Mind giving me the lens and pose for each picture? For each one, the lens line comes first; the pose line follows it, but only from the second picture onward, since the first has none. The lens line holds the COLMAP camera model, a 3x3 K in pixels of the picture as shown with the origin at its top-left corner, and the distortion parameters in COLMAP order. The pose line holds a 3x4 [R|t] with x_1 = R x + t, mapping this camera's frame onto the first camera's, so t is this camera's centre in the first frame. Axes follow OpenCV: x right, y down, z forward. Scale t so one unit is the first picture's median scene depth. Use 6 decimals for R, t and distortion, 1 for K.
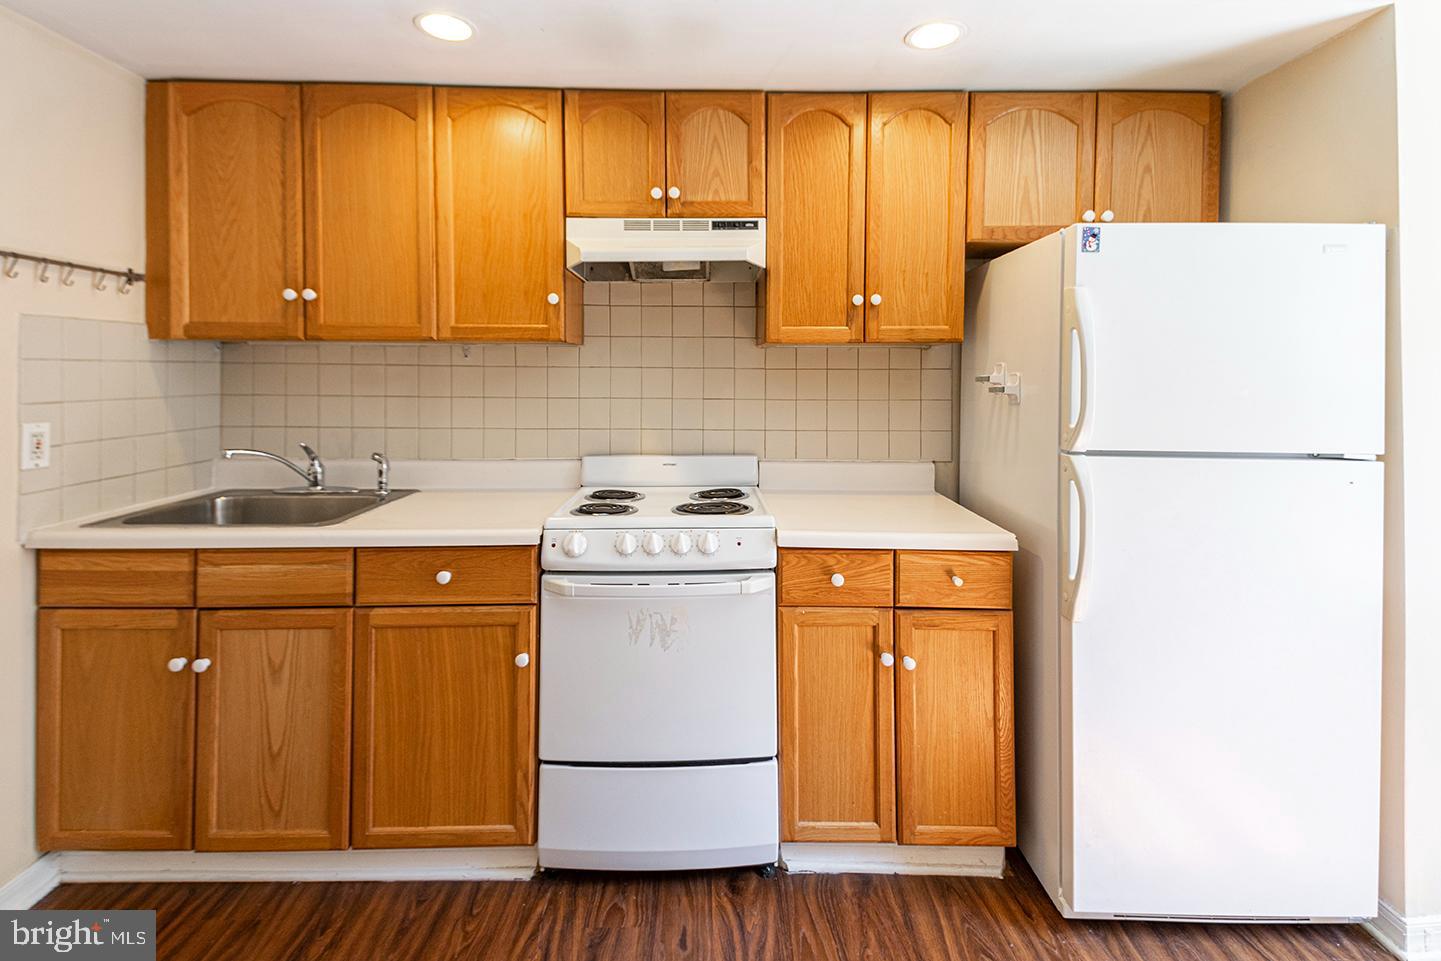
lens RADIAL K [[657.0, 0, 716.9], [0, 657.0, 378.7], [0, 0, 1]] dist [0.061940, -0.025272]
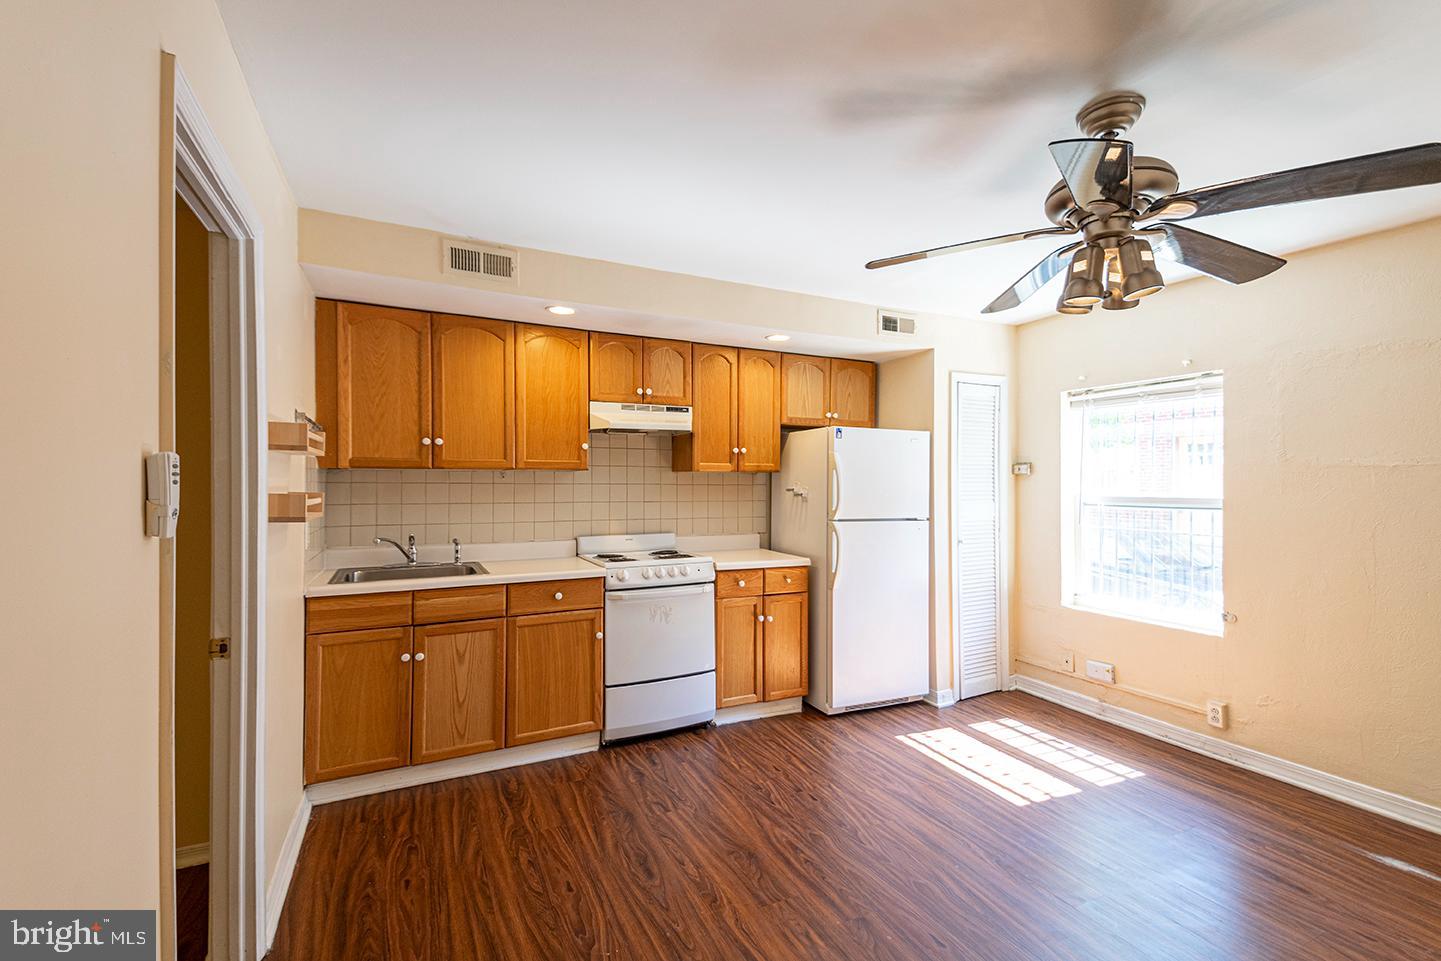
lens RADIAL K [[638.0, 0, 724.5], [0, 638.0, 480.6], [0, 0, 1]] dist [0.080118, -0.041880]
pose [[0.900655, -0.001138, 0.434534, -0.699448], [0.003151, 0.999987, -0.003912, -0.021759], [-0.434524, 0.004893, 0.900647, -0.773278]]
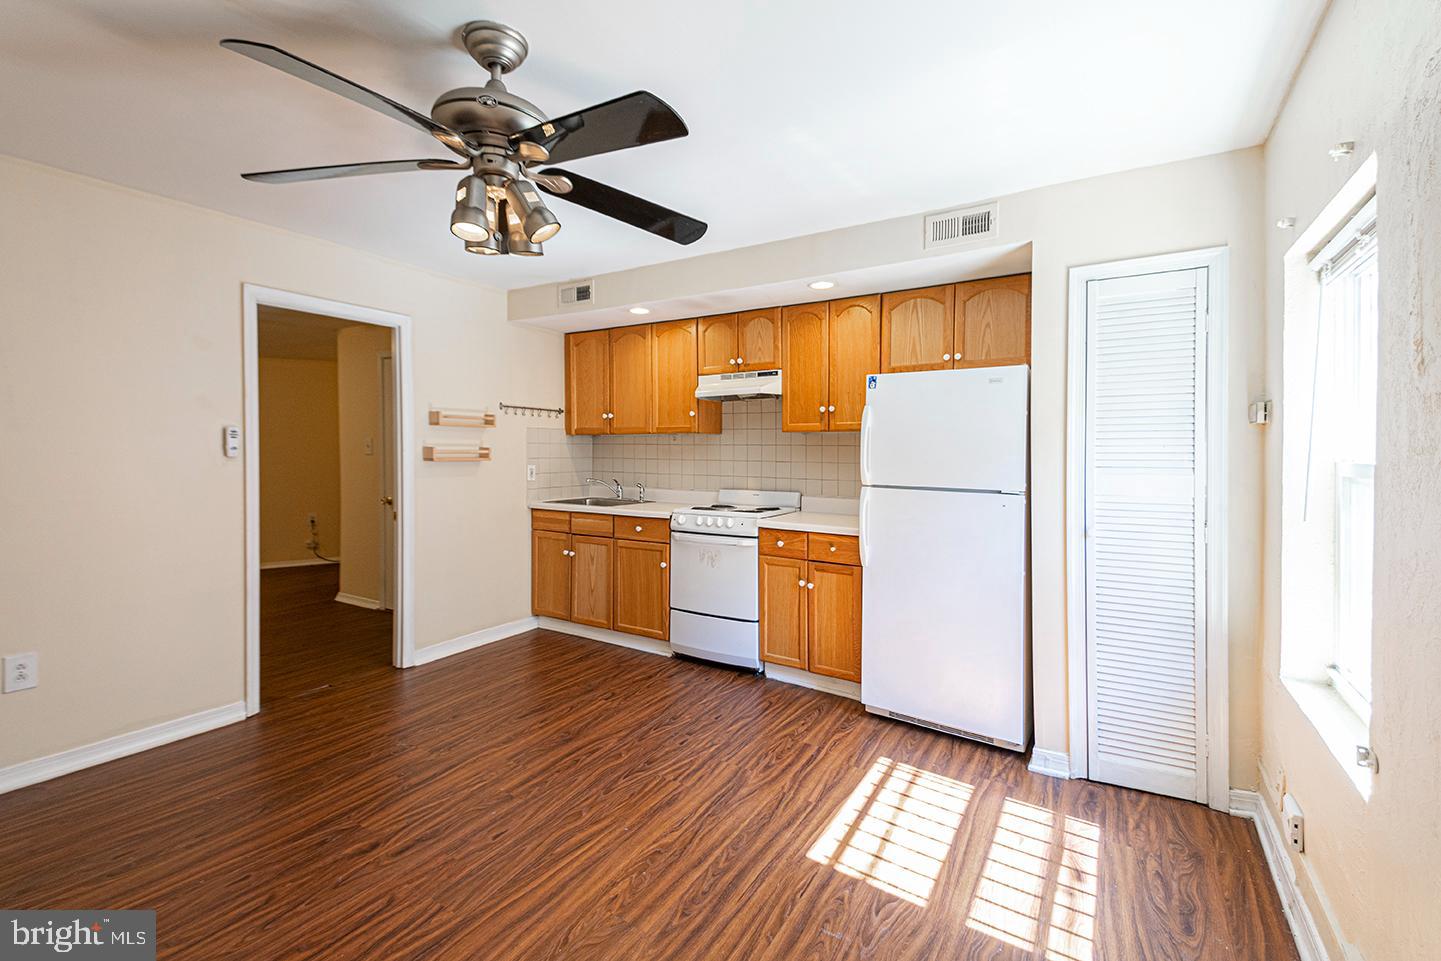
lens RADIAL K [[622.2, 0, 724.8], [0, 622.2, 466.8], [0, 0, 1]] dist [0.078759, -0.038759]
pose [[0.844068, 0.014751, -0.536033, 1.005689], [-0.004726, 0.999787, 0.020071, 0.013096], [0.536215, -0.014408, 0.843958, -0.724526]]
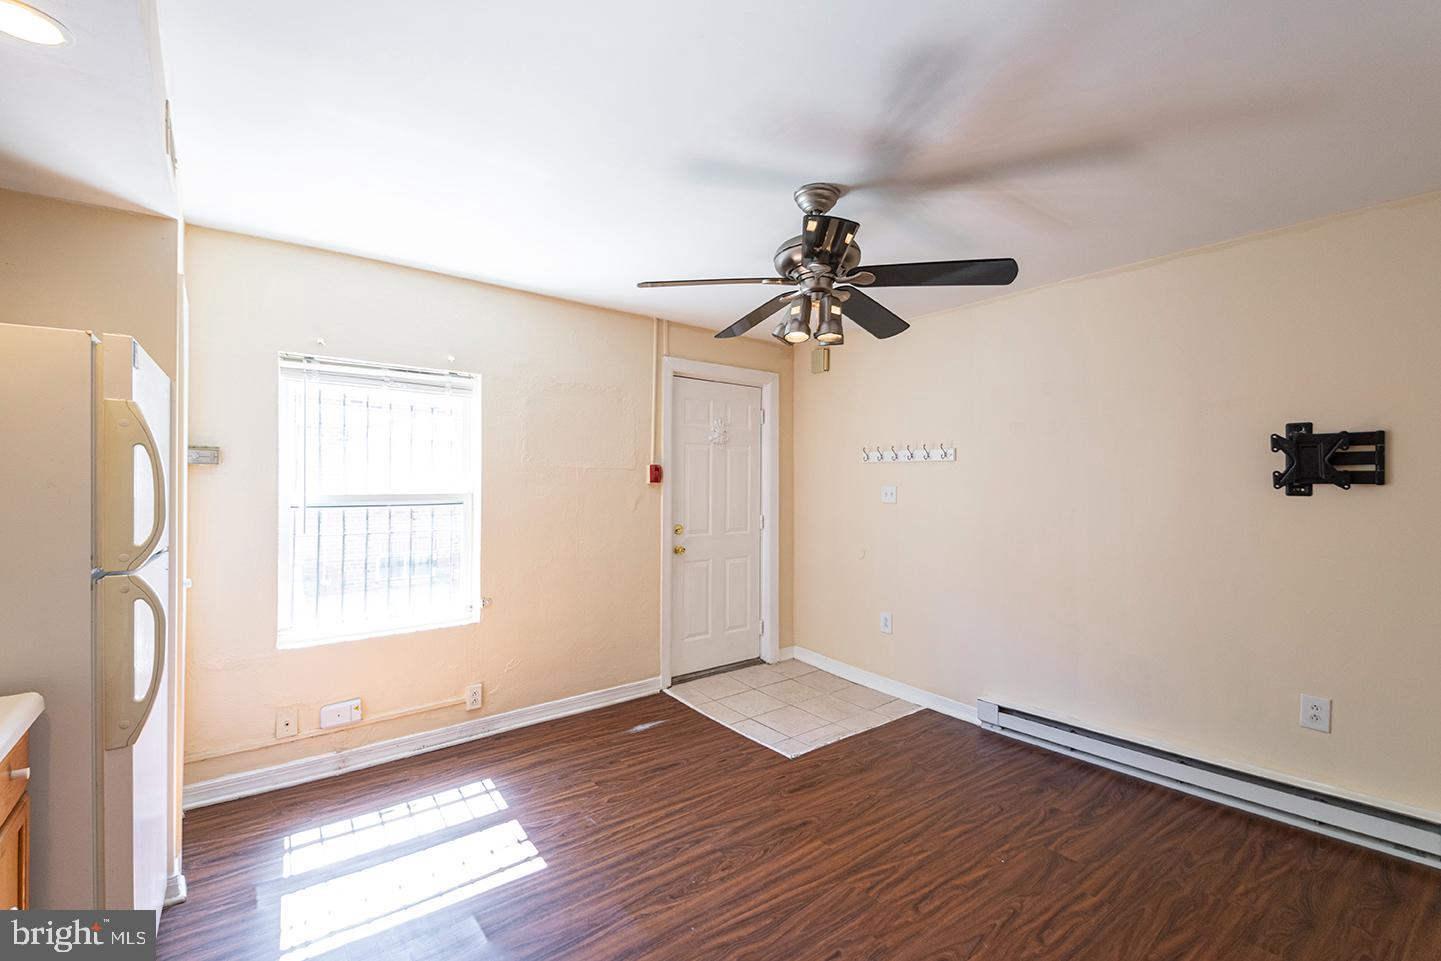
lens RADIAL K [[638.0, 0, 724.5], [0, 638.0, 480.6], [0, 0, 1]] dist [0.080118, -0.041880]
pose [[-0.599321, -0.008122, 0.800468, -0.640796], [0.000212, 0.999947, 0.010305, -0.031012], [-0.800509, 0.006346, -0.599287, 0.748691]]
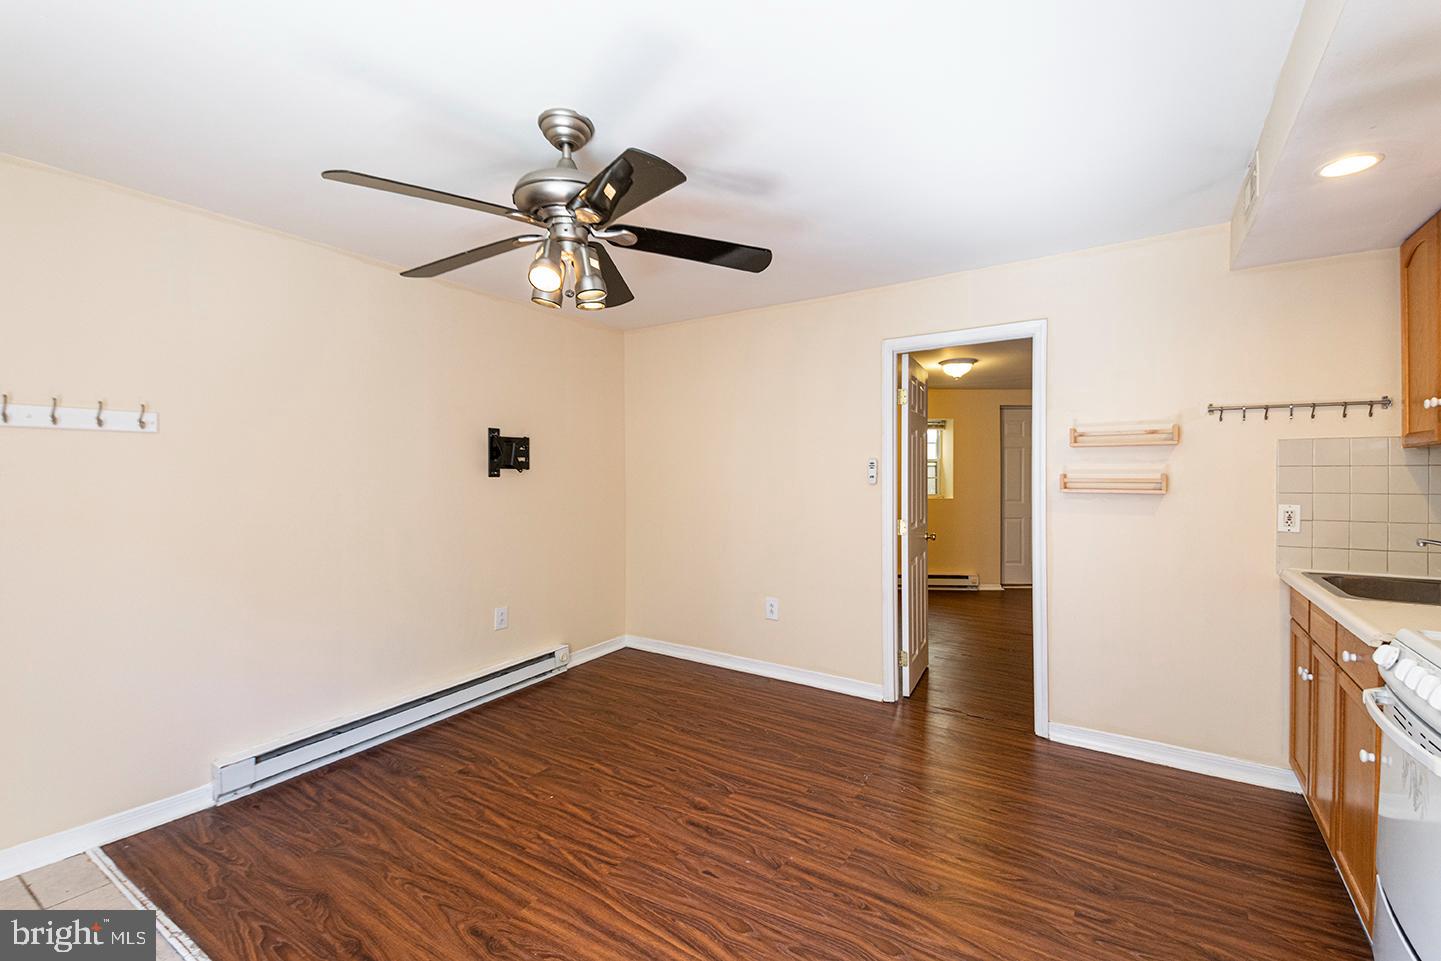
lens RADIAL K [[622.2, 0, 724.8], [0, 622.2, 466.8], [0, 0, 1]] dist [0.078759, -0.038759]
pose [[-0.565426, -0.006162, -0.824776, 0.972908], [-0.005365, 0.999978, -0.003794, -0.012749], [0.824782, 0.002280, -0.565447, 0.676849]]
